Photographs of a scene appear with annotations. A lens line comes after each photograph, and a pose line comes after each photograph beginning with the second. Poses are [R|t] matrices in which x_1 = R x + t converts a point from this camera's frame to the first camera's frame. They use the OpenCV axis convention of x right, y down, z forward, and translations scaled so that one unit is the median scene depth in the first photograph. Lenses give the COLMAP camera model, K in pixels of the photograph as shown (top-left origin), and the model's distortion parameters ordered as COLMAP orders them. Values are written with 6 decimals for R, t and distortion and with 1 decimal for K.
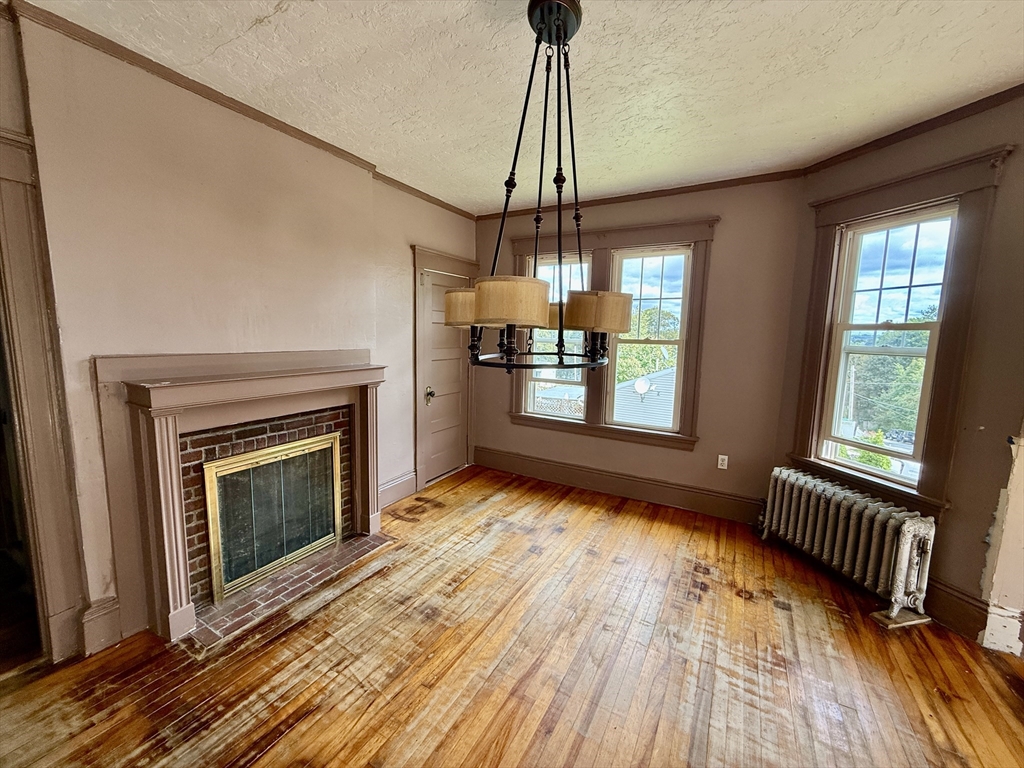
lens RADIAL K [[406.6, 0, 510.4], [0, 406.6, 385.9], [0, 0, 1]] dist [-0.002952, 0.000879]
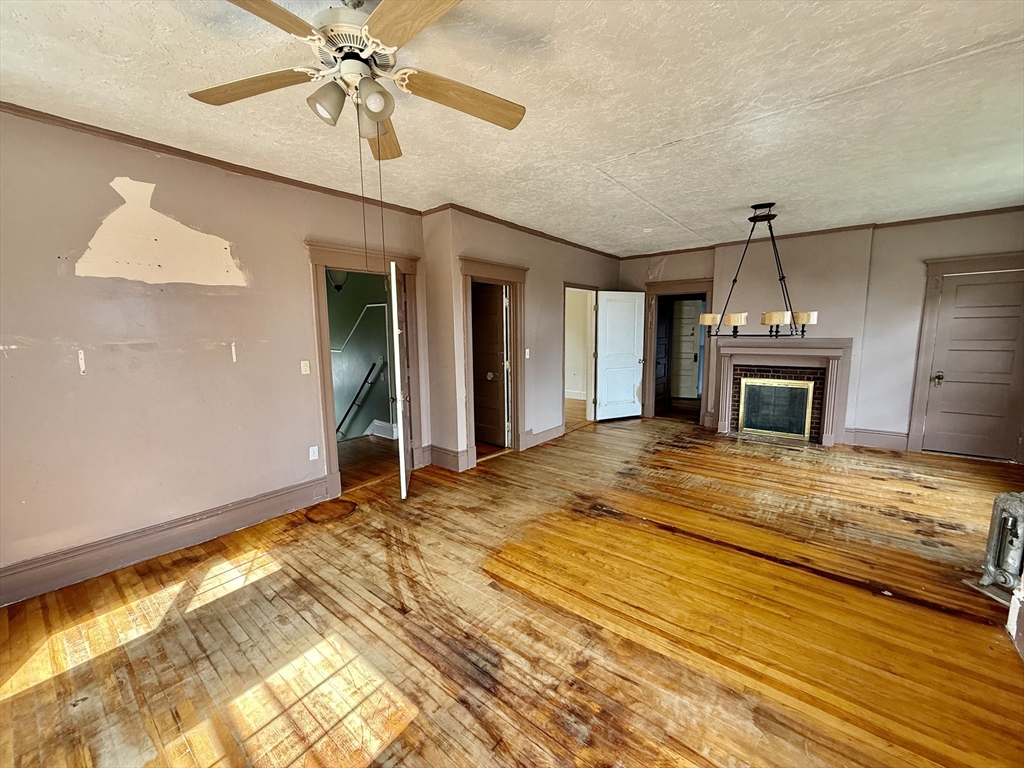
lens RADIAL K [[406.6, 0, 509.9], [0, 406.6, 383.1], [0, 0, 1]] dist [-0.002952, 0.000879]
pose [[-0.157858, 0.104942, -0.981870, 1.867667], [-0.119499, 0.984999, 0.124489, 0.062553], [0.980205, 0.136984, -0.142949, -0.111149]]
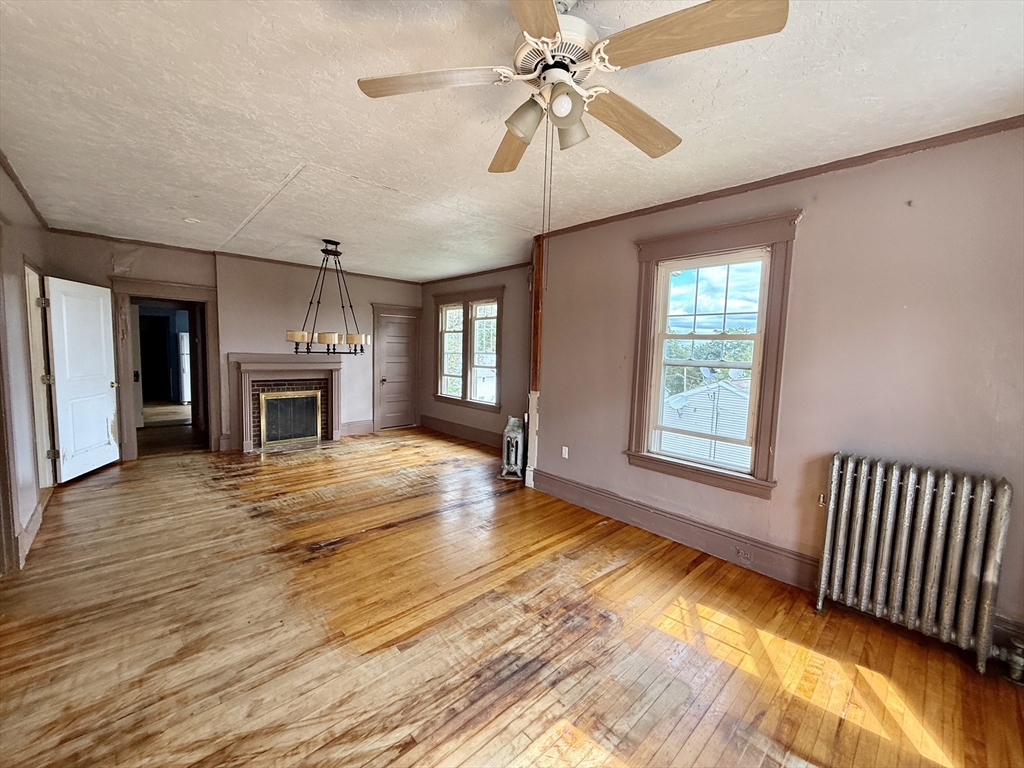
lens RADIAL K [[406.6, 0, 508.3], [0, 406.6, 382.4], [0, 0, 1]] dist [-0.002952, 0.000879]
pose [[0.957285, 0.026557, -0.287925, 1.400235], [-0.042782, 0.997822, -0.050204, 0.158436], [0.285965, 0.060377, 0.956336, -0.981012]]
